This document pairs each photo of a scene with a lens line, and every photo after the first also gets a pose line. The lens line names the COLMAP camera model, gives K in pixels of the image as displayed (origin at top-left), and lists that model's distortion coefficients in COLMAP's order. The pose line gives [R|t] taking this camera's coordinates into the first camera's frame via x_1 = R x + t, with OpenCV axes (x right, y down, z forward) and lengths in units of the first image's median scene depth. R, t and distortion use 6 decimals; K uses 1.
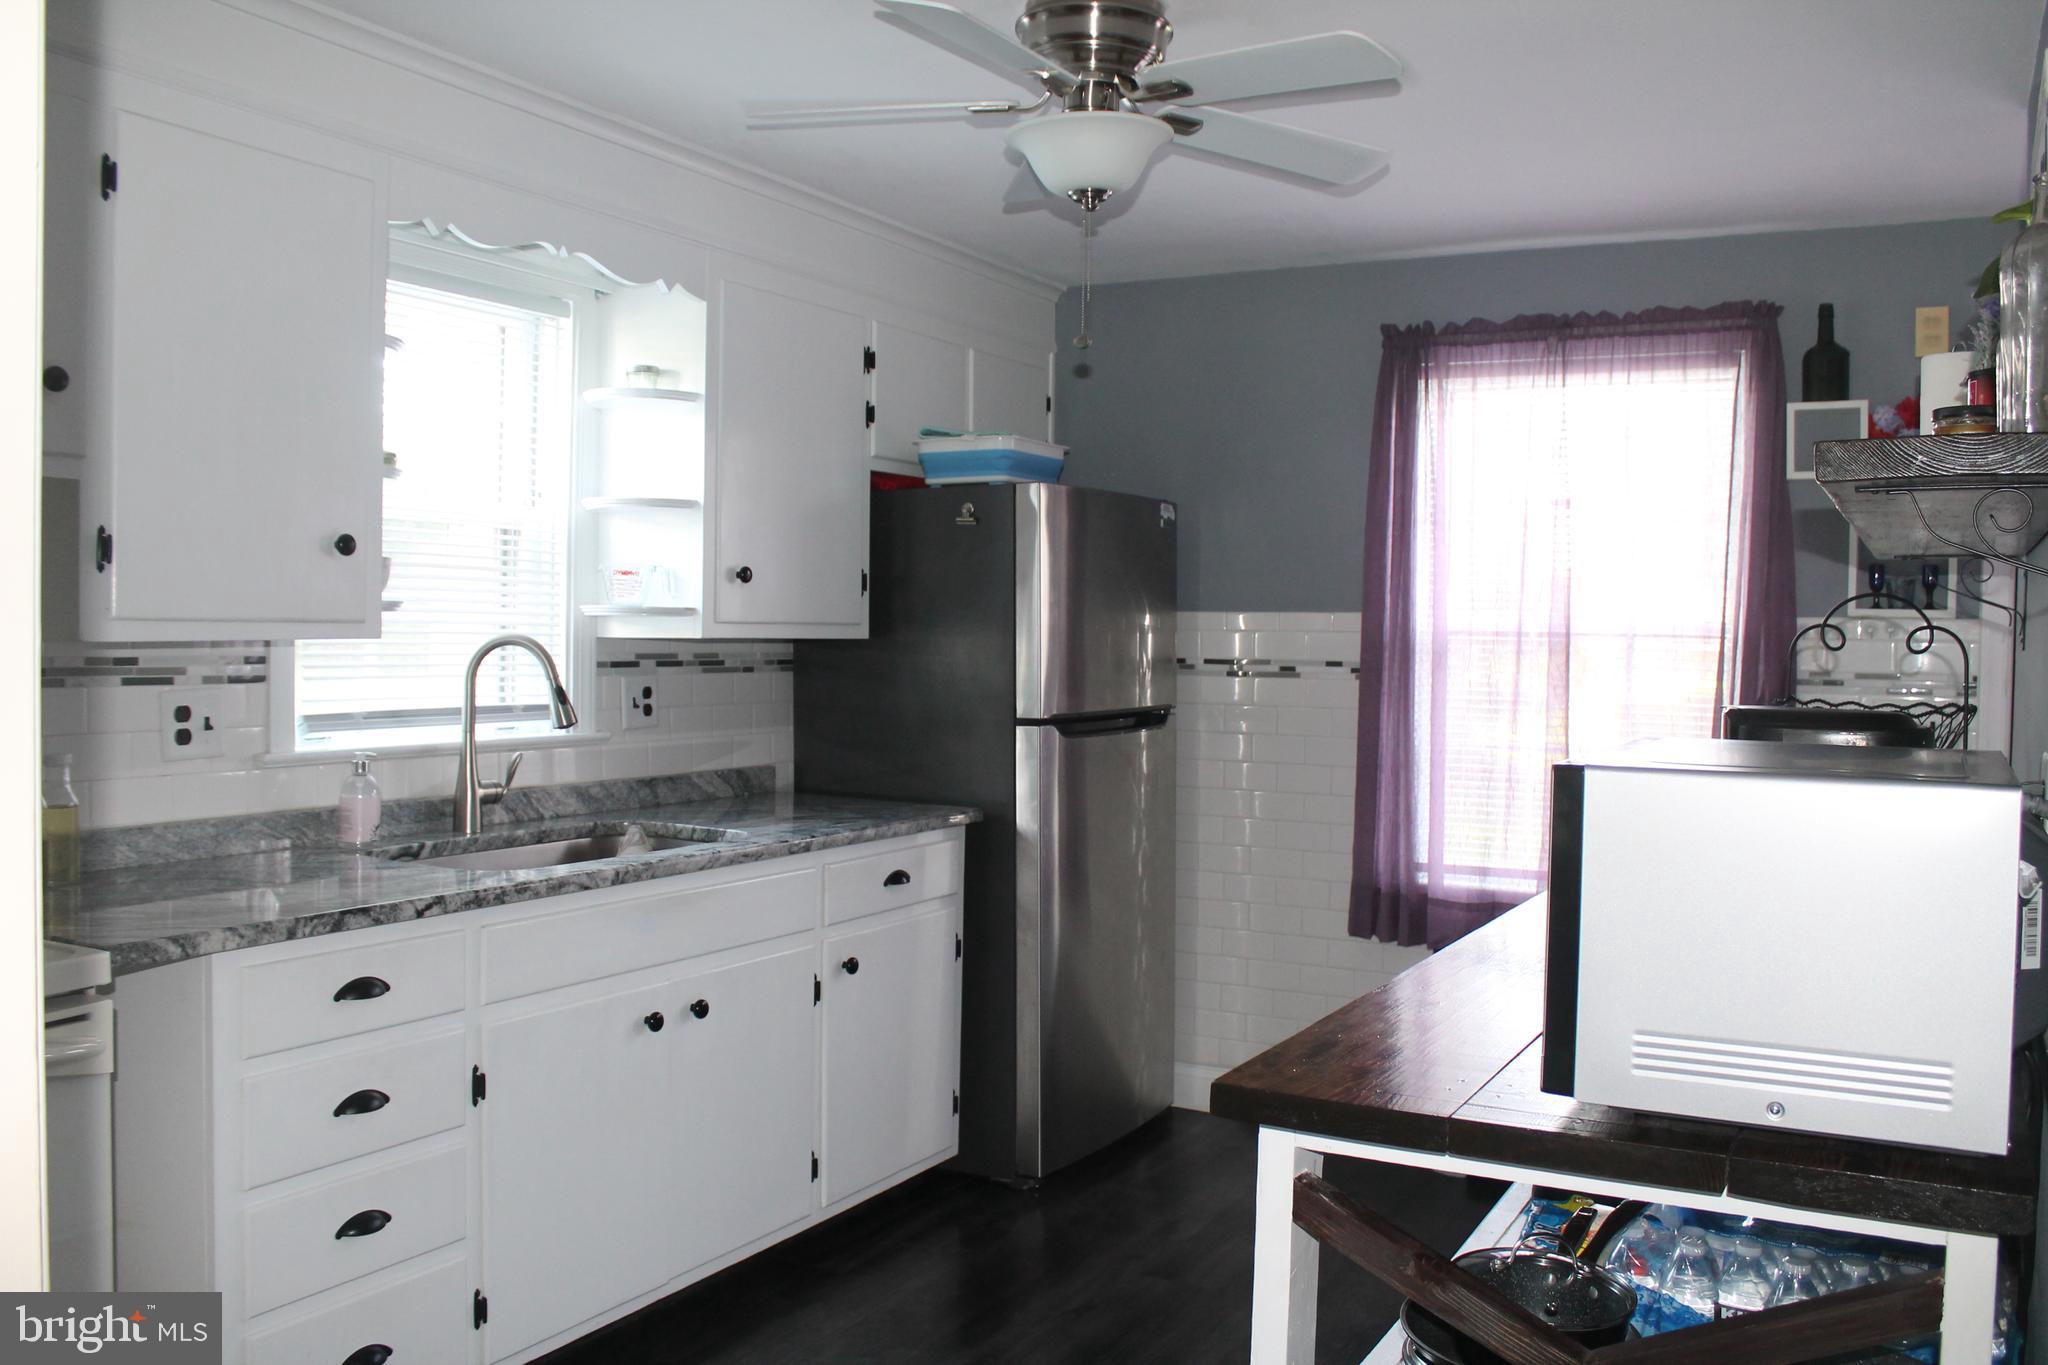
lens RADIAL K [[1728.6, 0, 1024.0], [0, 1728.6, 682.5], [0, 0, 1]] dist [-0.158325, 0.158619]
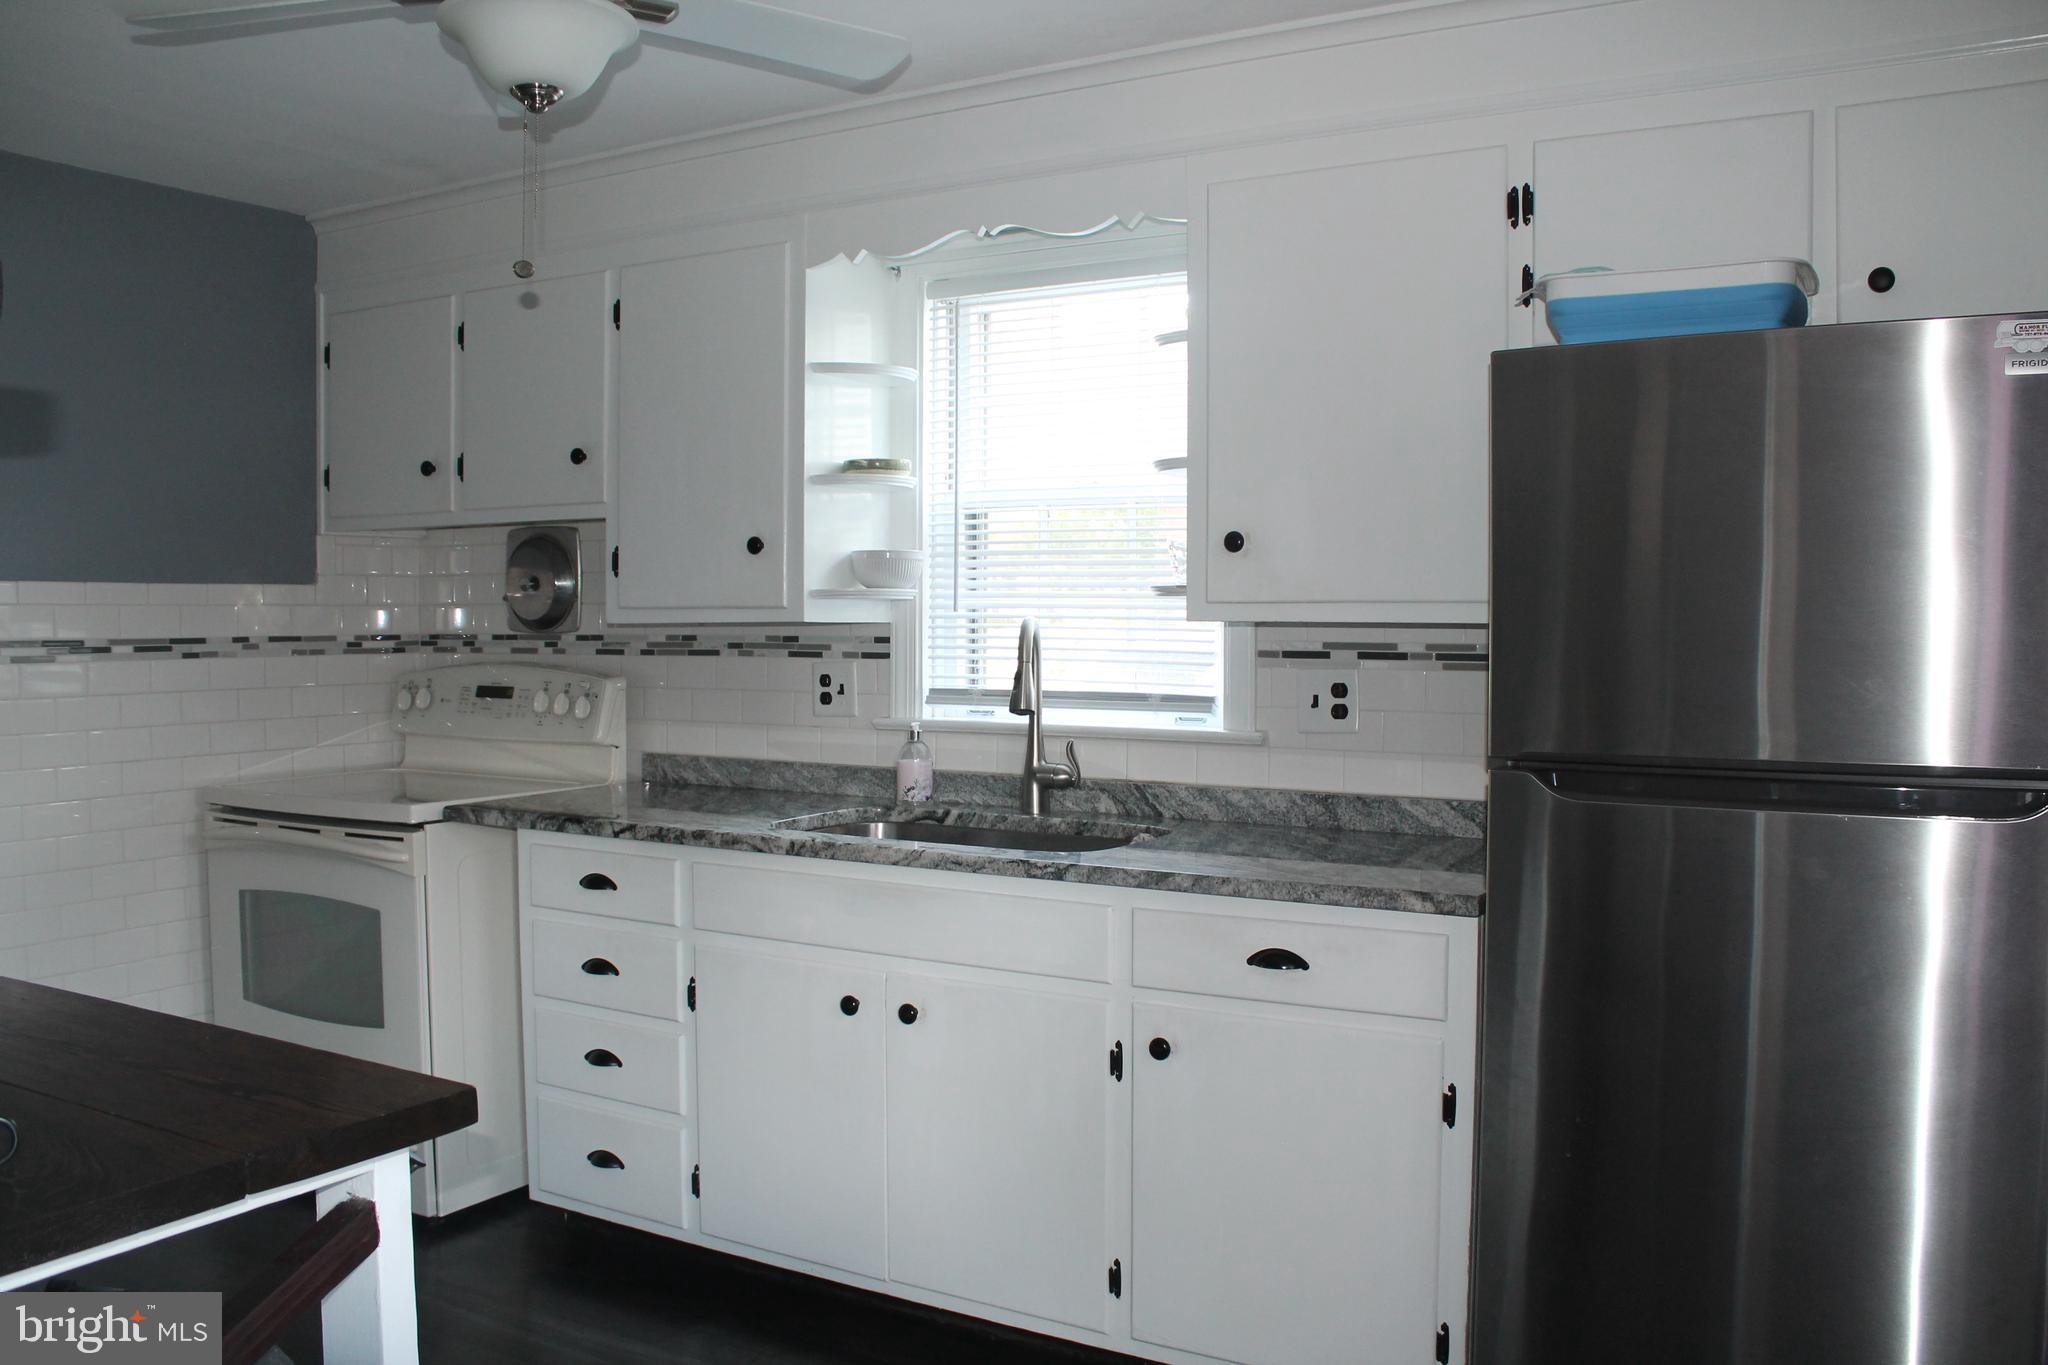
lens RADIAL K [[1728.6, 0, 1024.0], [0, 1728.6, 682.5], [0, 0, 1]] dist [-0.158325, 0.158619]
pose [[-0.028385, 0.026359, -0.999249, 0.762061], [-0.032236, 0.999108, 0.027271, -0.019322], [0.999077, 0.032985, -0.027510, 1.102183]]
